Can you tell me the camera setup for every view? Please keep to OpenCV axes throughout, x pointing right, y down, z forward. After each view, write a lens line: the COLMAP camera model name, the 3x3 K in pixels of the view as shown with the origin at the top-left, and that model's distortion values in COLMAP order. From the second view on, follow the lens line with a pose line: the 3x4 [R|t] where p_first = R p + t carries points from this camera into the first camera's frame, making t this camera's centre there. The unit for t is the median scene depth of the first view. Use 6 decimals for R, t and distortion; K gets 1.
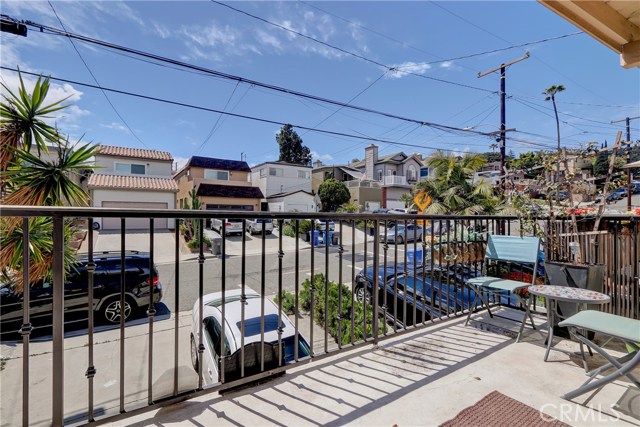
lens RADIAL K [[287.2, 0, 323.6], [0, 287.2, 219.1], [0, 0, 1]] dist [-0.002300, -0.000310]
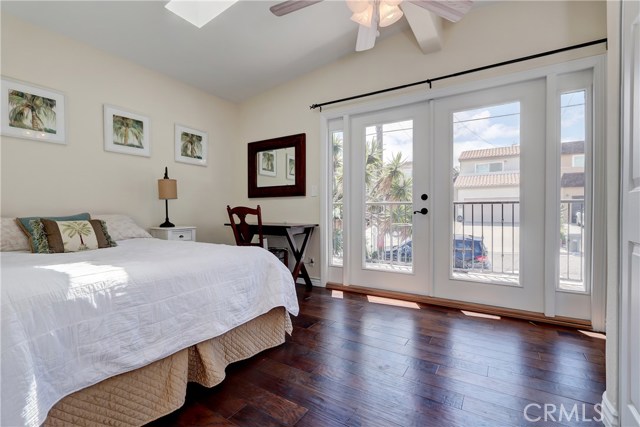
lens RADIAL K [[300.4, 0, 320.0], [0, 300.4, 213.5], [0, 0, 1]] dist [0.000308, -0.000155]
pose [[0.414969, -0.001364, -0.909835, 0.118844], [-0.002850, 0.999992, -0.002799, 0.006489], [0.909831, 0.003755, 0.414962, -0.078468]]
